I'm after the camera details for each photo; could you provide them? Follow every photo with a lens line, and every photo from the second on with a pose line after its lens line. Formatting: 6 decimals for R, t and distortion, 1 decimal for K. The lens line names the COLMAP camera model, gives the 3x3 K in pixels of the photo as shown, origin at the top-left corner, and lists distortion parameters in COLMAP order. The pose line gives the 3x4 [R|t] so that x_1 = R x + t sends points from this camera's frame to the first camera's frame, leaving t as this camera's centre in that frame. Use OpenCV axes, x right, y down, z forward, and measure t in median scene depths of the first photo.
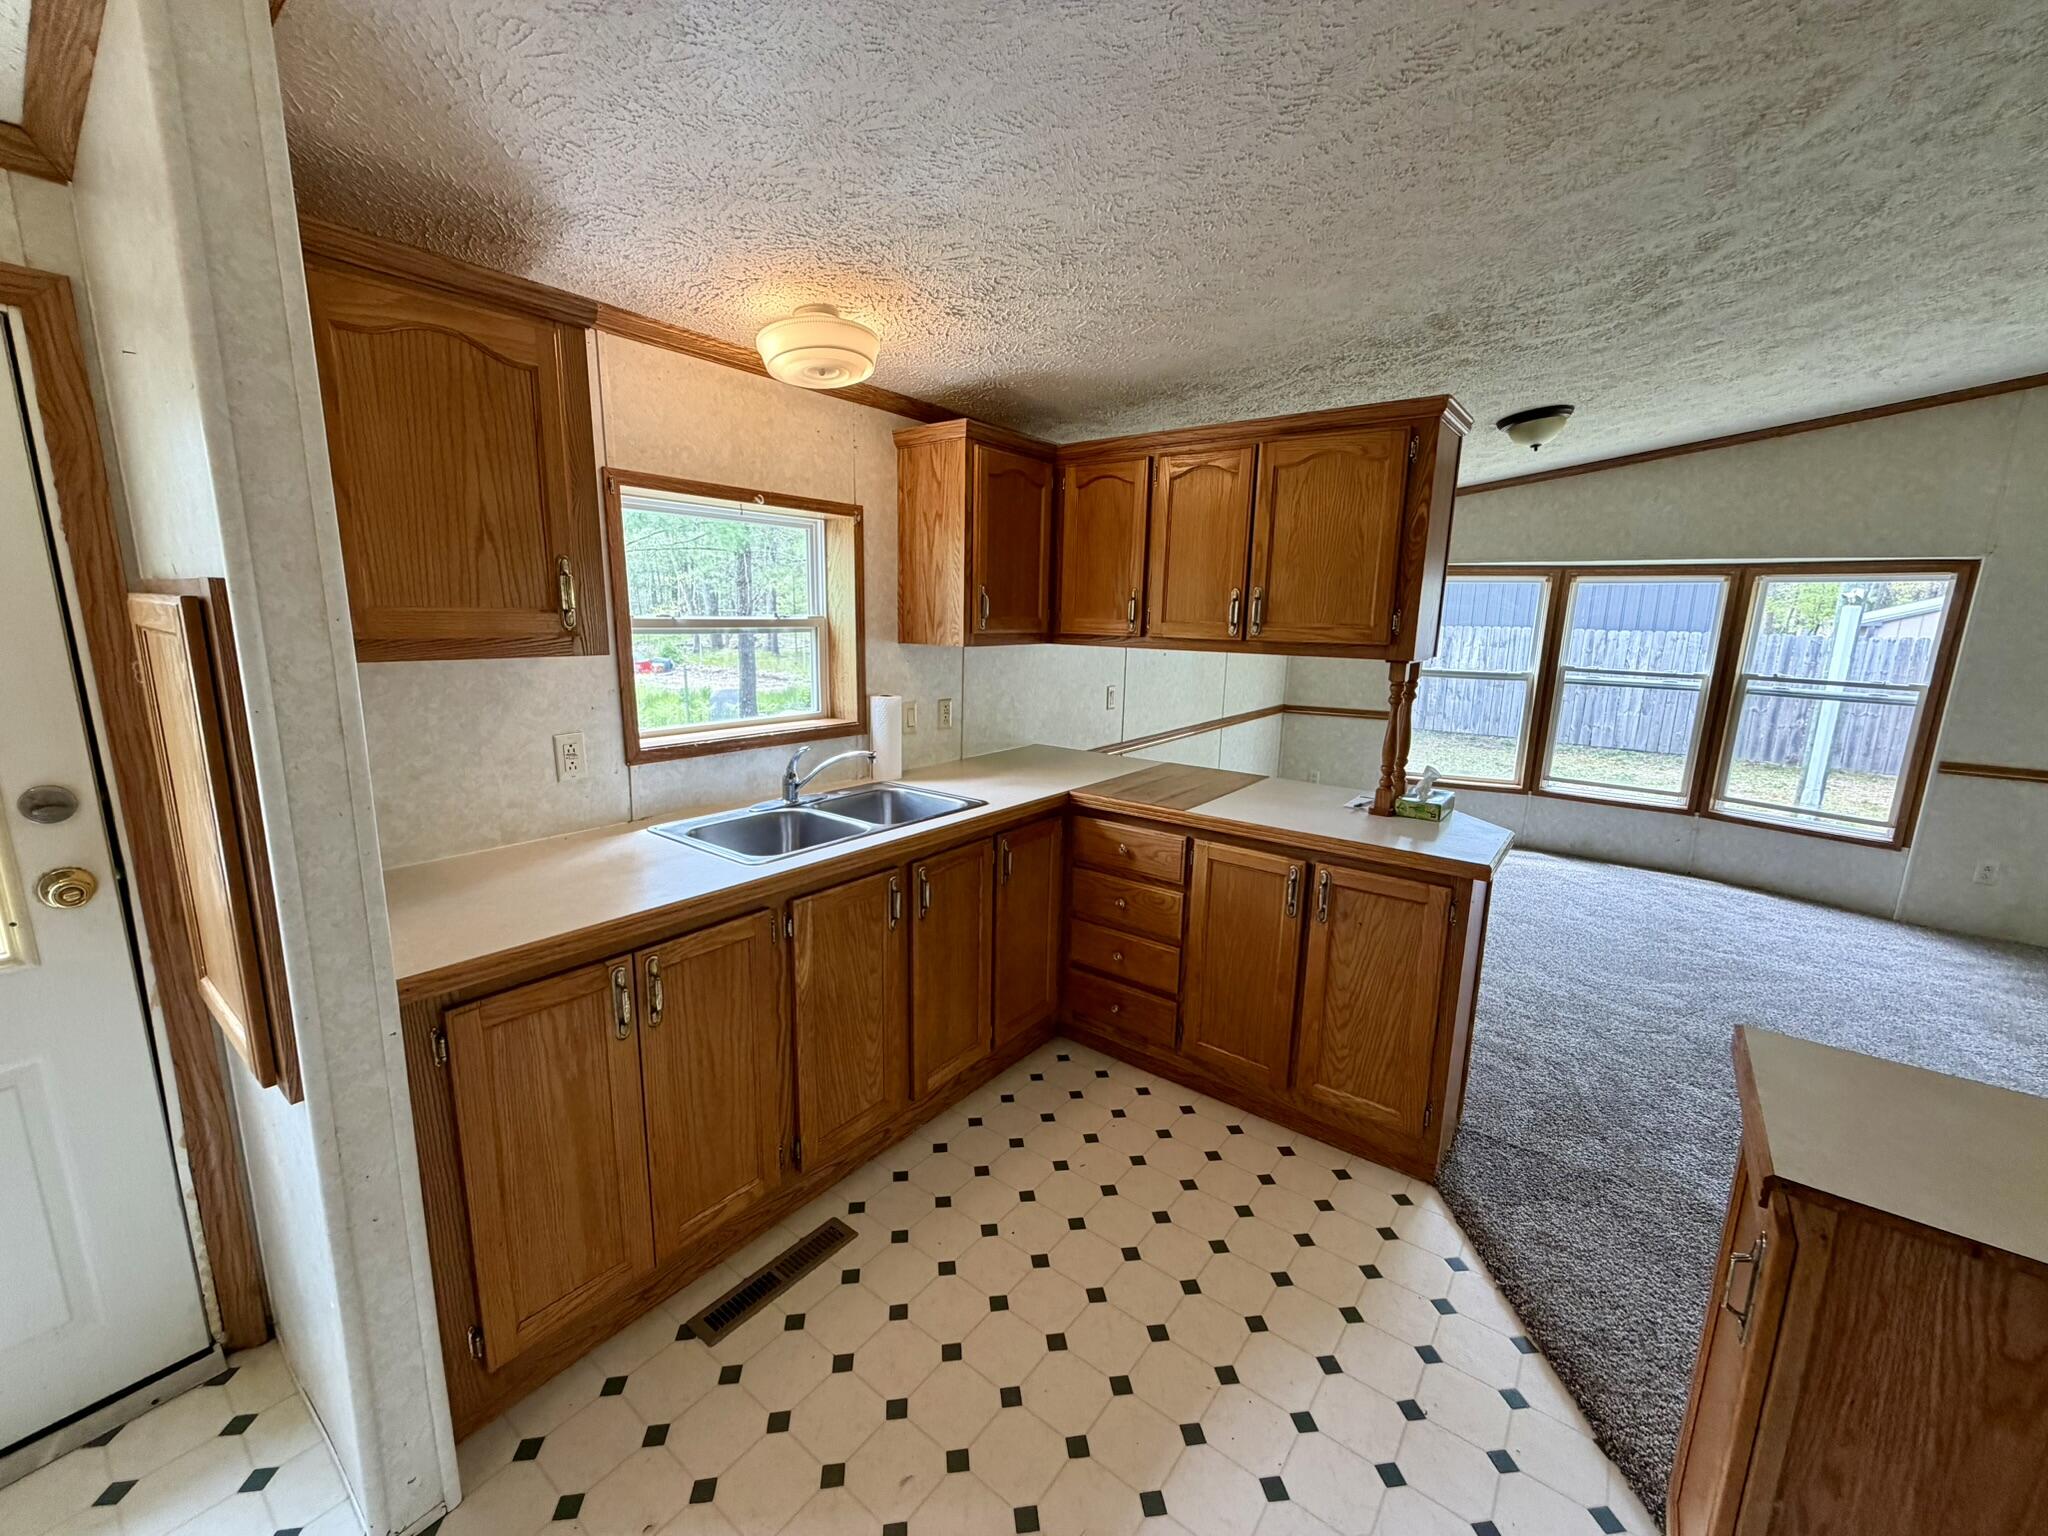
lens RADIAL K [[815.9, 0, 1015.9], [0, 815.9, 765.8], [0, 0, 1]] dist [-0.000064, -0.000139]
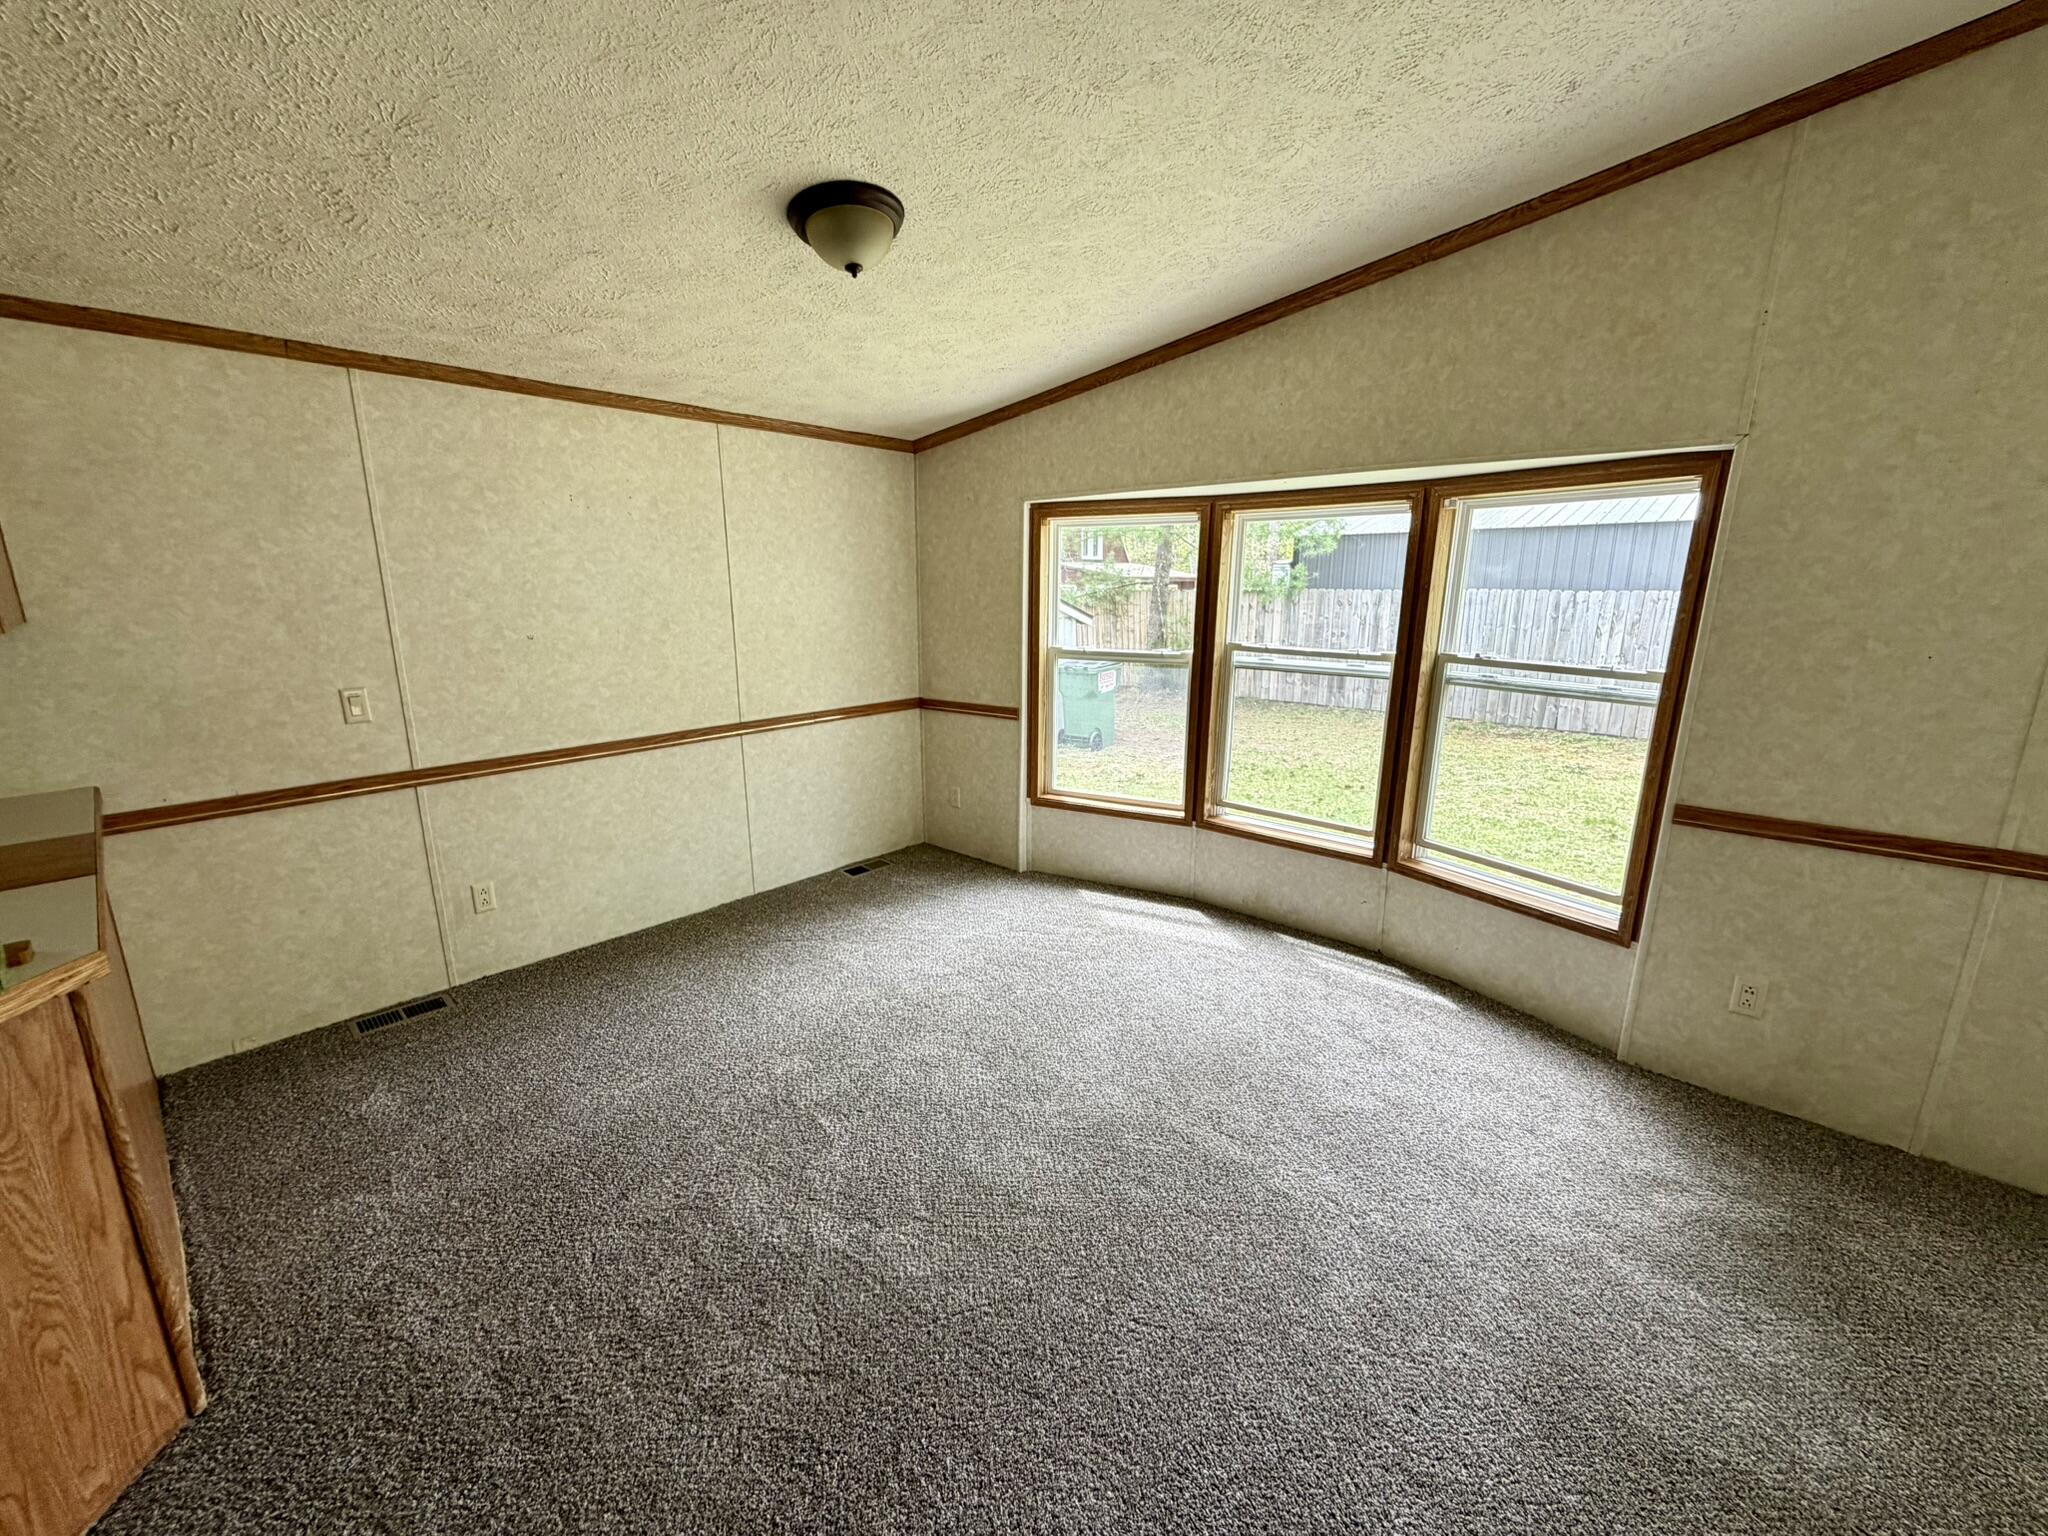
lens RADIAL K [[813.9, 0, 1018.3], [0, 813.9, 766.6], [0, 0, 1]] dist [-0.003066, -0.000007]
pose [[0.996750, -0.001947, -0.080537, 0.679808], [0.004611, 0.999447, 0.032916, -0.051033], [0.080429, -0.033180, 0.996208, 0.366112]]
